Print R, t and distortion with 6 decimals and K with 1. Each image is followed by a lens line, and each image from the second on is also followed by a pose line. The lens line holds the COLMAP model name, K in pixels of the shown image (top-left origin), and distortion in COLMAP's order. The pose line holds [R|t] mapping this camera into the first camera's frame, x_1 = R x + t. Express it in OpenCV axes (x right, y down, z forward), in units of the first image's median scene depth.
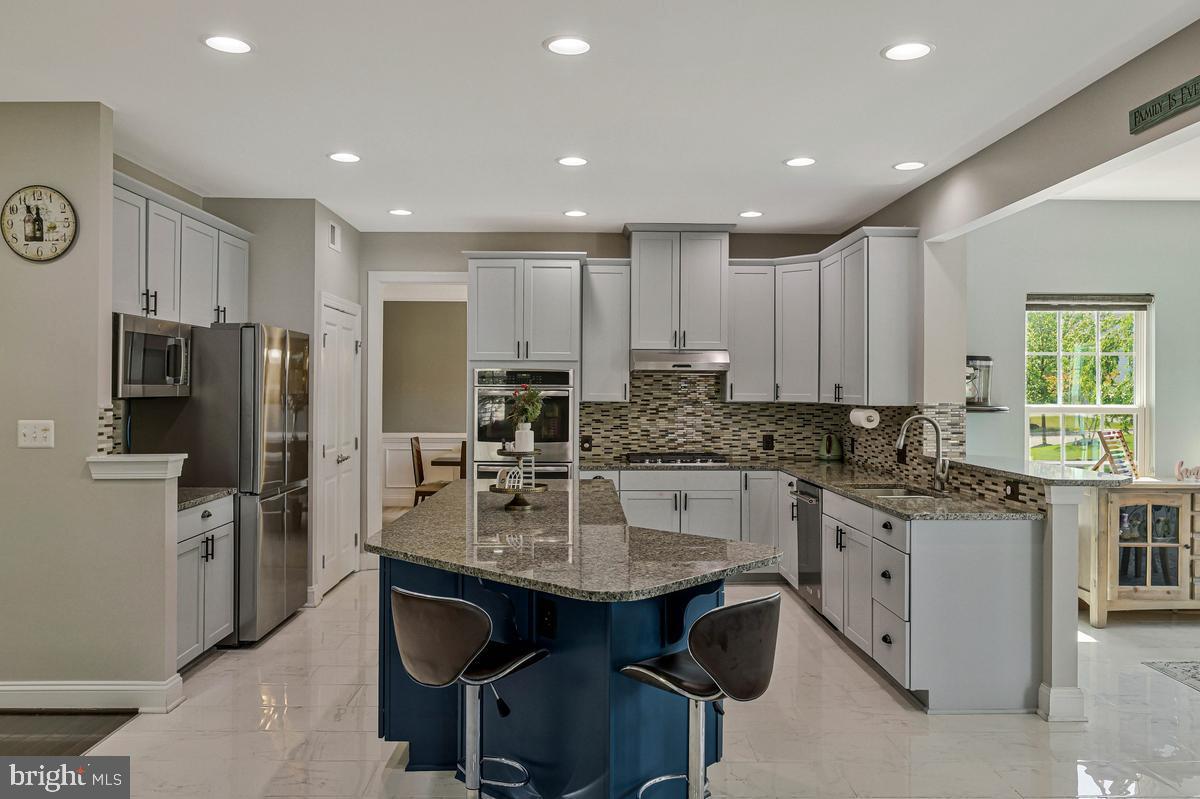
lens RADIAL K [[873.7, 0, 598.6], [0, 873.7, 393.0], [0, 0, 1]] dist [-0.002558, 0.001154]
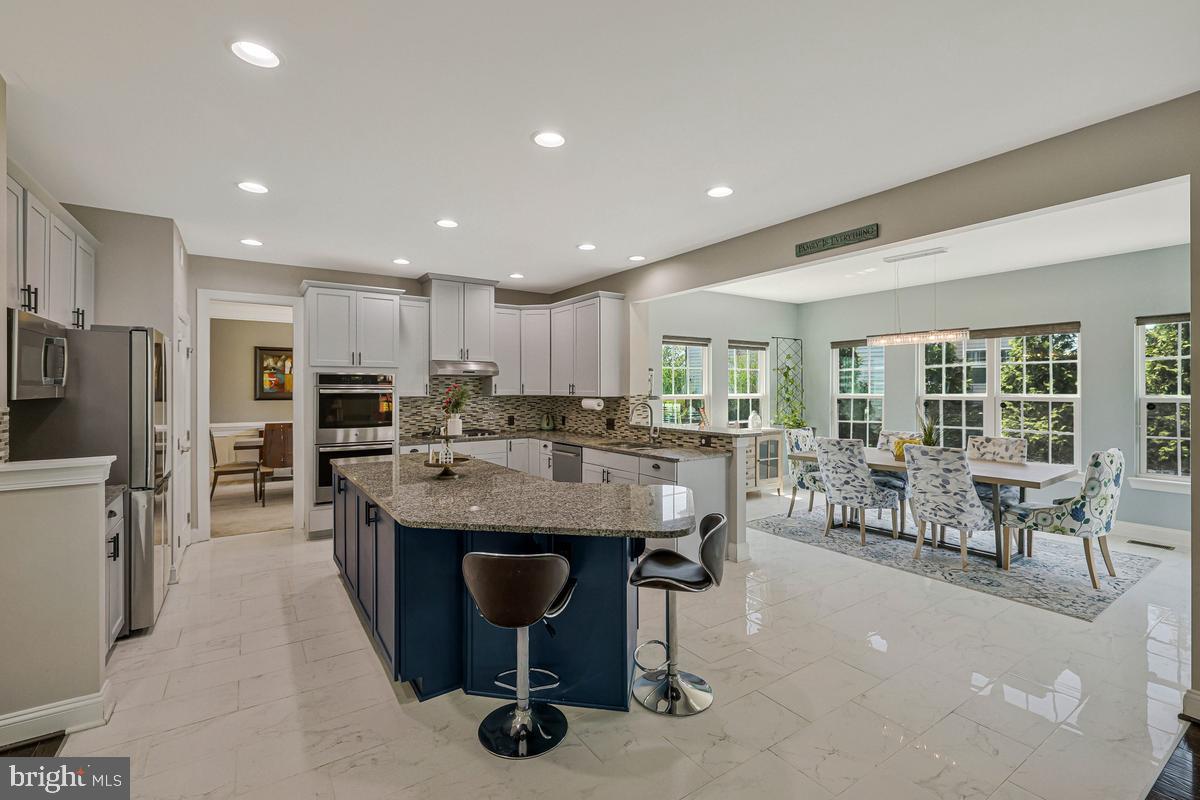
lens RADIAL K [[518.8, 0, 590.6], [0, 518.8, 391.5], [0, 0, 1]] dist [-0.003110, 0.000845]
pose [[0.841854, -0.009303, 0.539625, -0.230591], [0.007096, 0.999956, 0.006168, -0.001868], [-0.539658, -0.001363, 0.841883, 0.149559]]
